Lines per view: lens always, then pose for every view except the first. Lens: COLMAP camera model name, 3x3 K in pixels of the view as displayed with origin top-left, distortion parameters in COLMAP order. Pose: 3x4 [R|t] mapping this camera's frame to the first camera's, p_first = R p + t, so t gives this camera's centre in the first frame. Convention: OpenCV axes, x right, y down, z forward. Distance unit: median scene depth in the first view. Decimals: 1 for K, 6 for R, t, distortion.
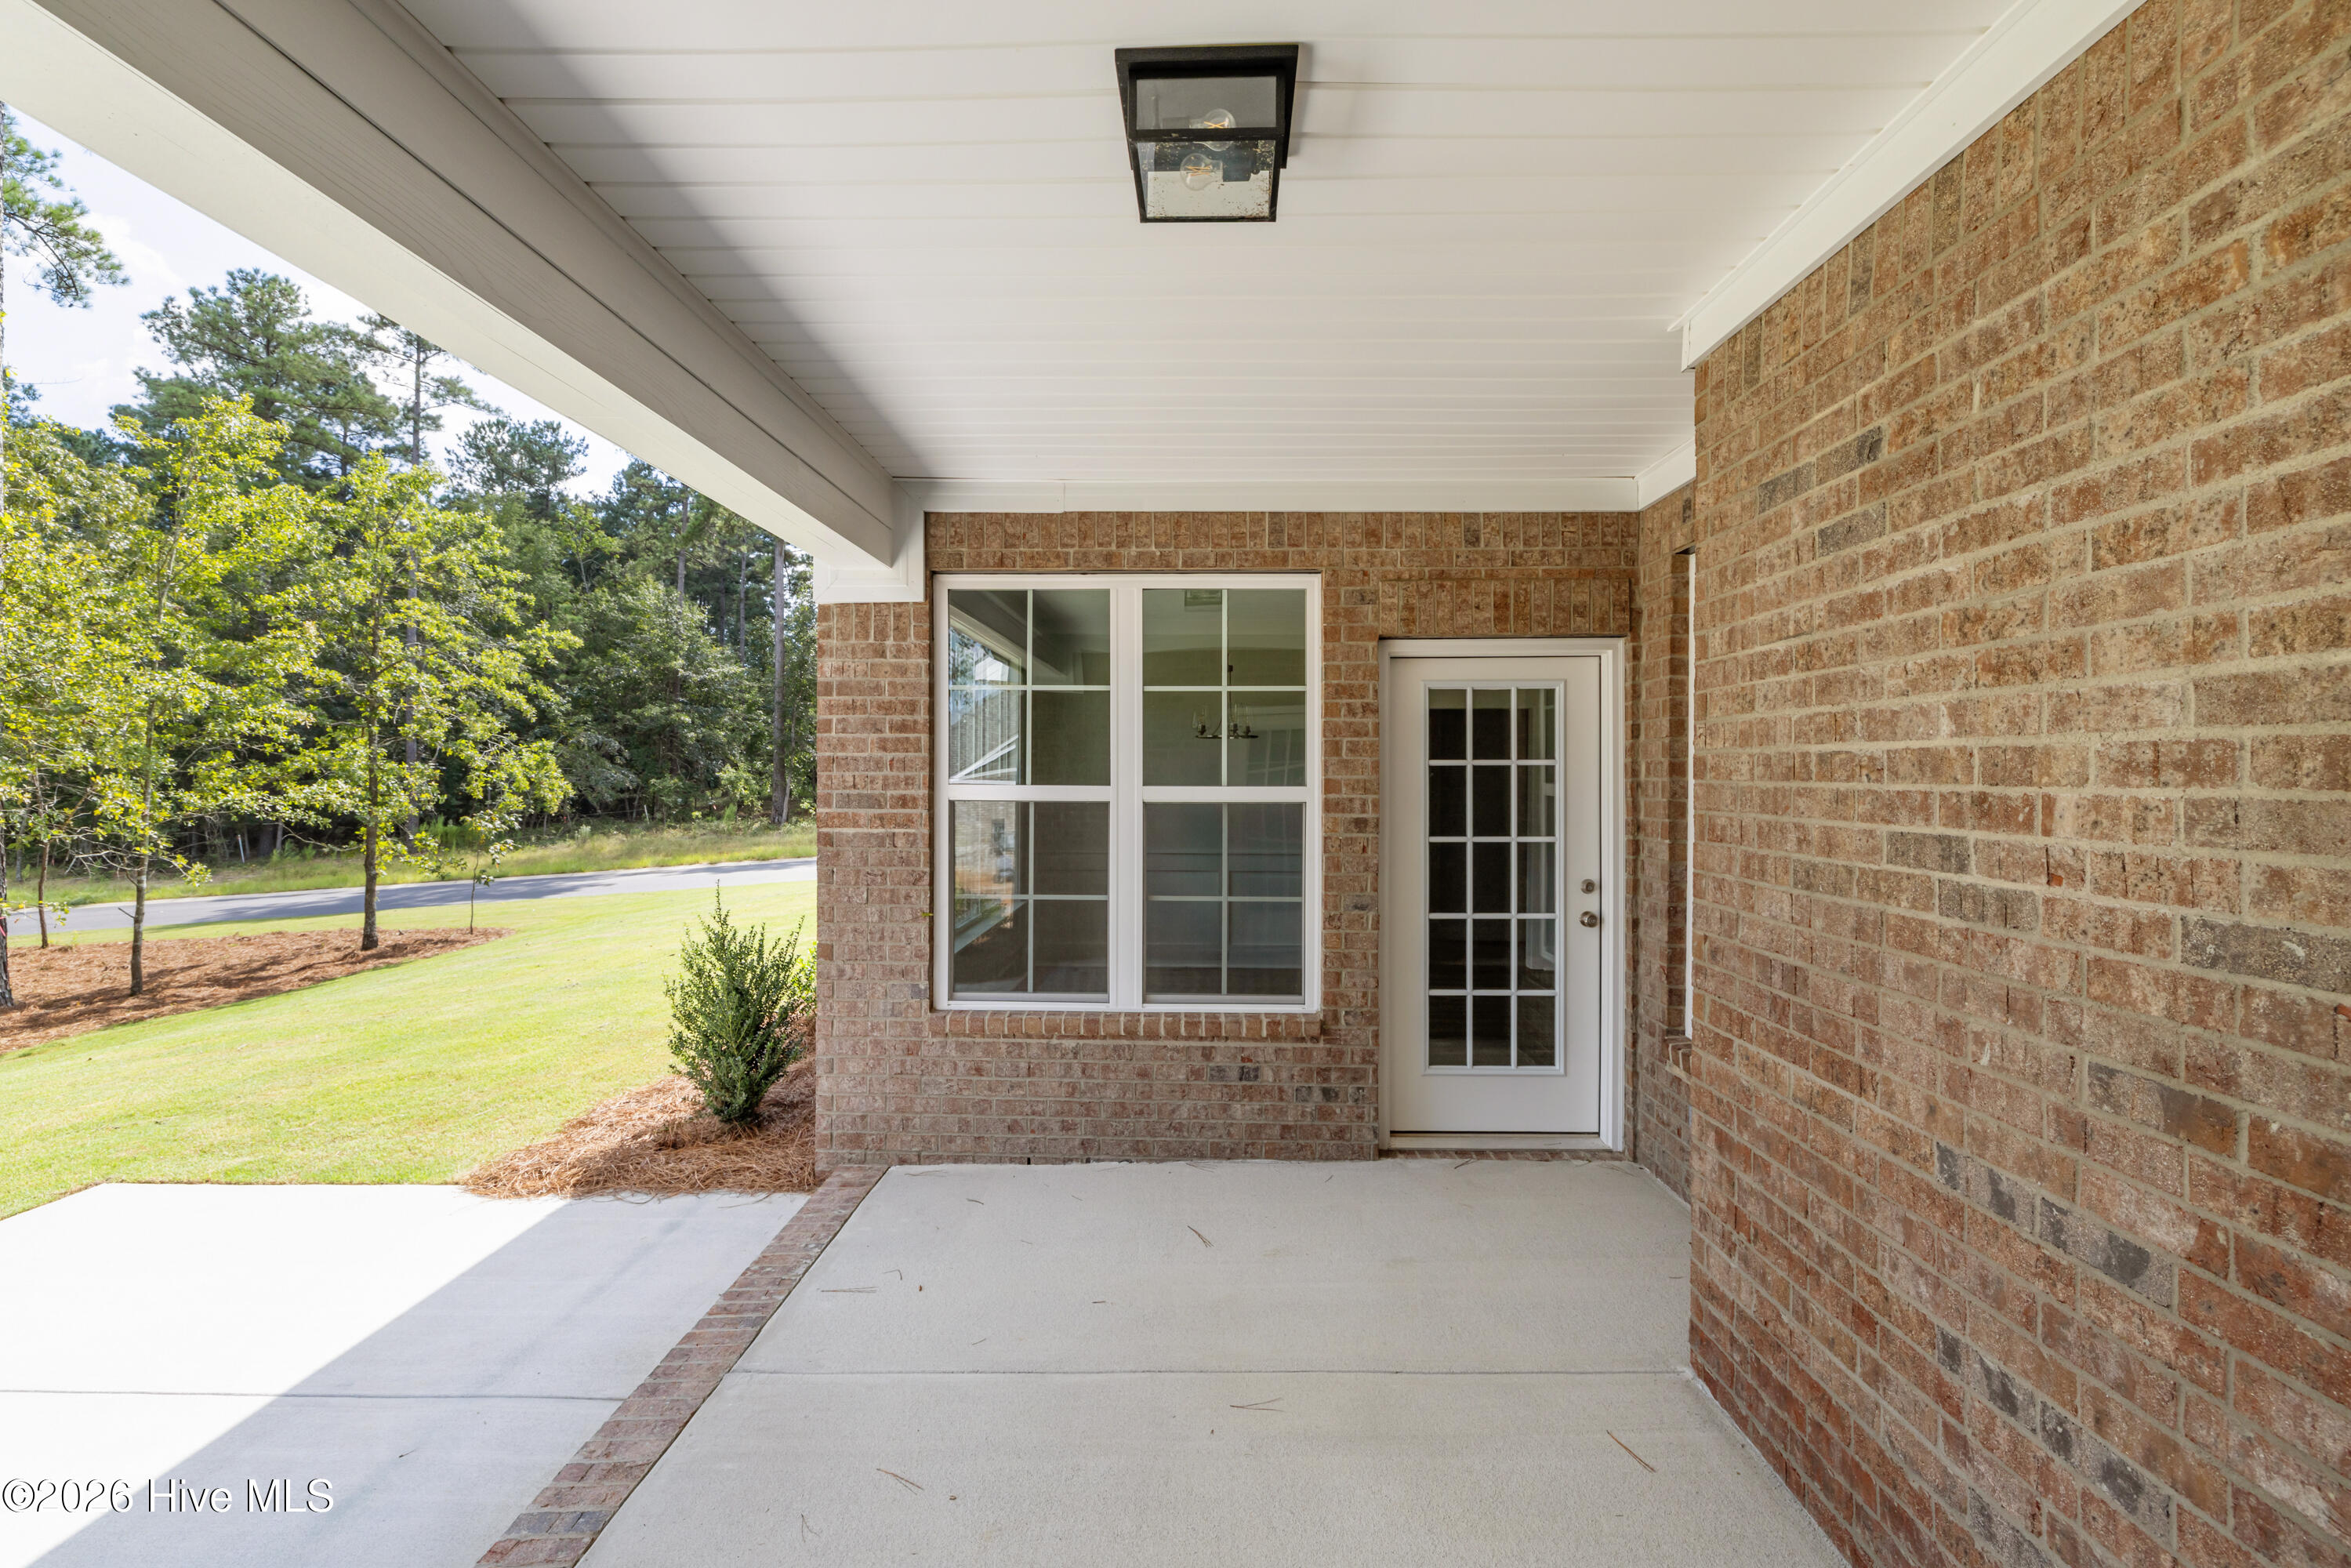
lens RADIAL K [[1008.6, 0, 1182.9], [0, 1008.6, 779.5], [0, 0, 1]] dist [-0.002192, 0.001836]
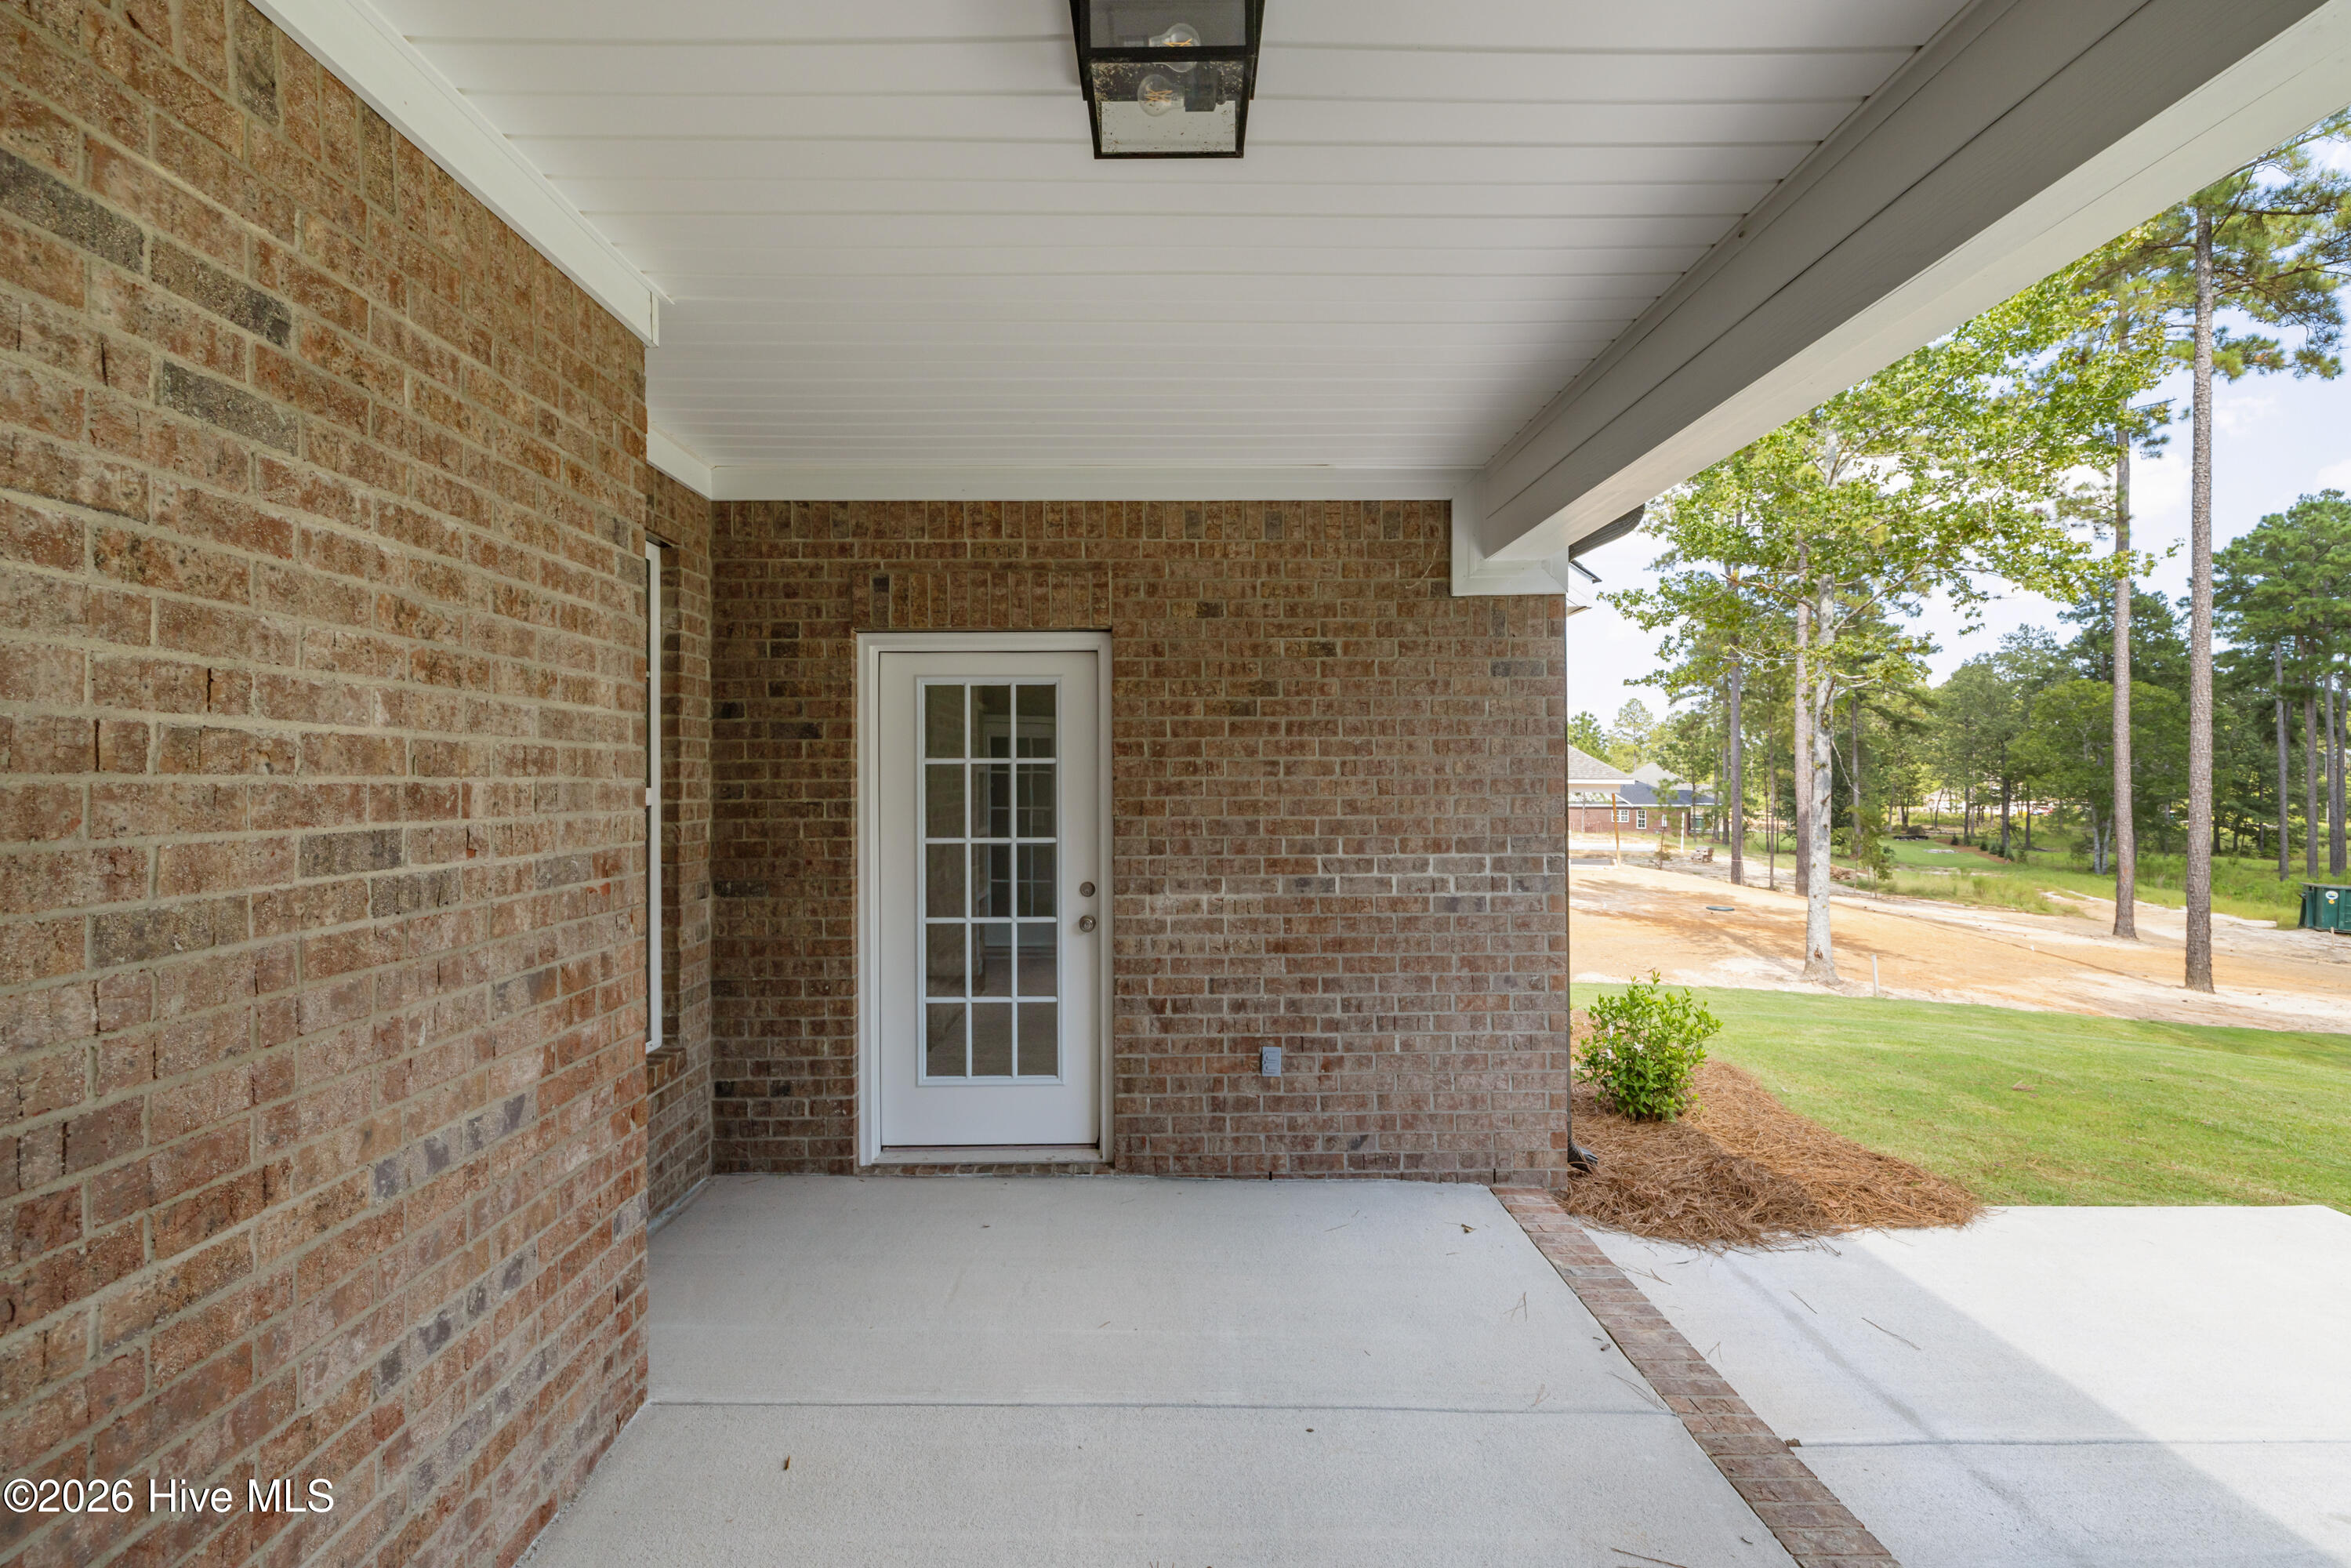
lens RADIAL K [[1008.6, 0, 1169.2], [0, 1008.6, 772.0], [0, 0, 1]] dist [-0.002192, 0.001836]
pose [[-0.999464, -0.000161, -0.032726, 0.055162], [-0.000118, 0.999999, -0.001320, 0.002322], [0.032726, -0.001315, -0.999464, 2.024609]]
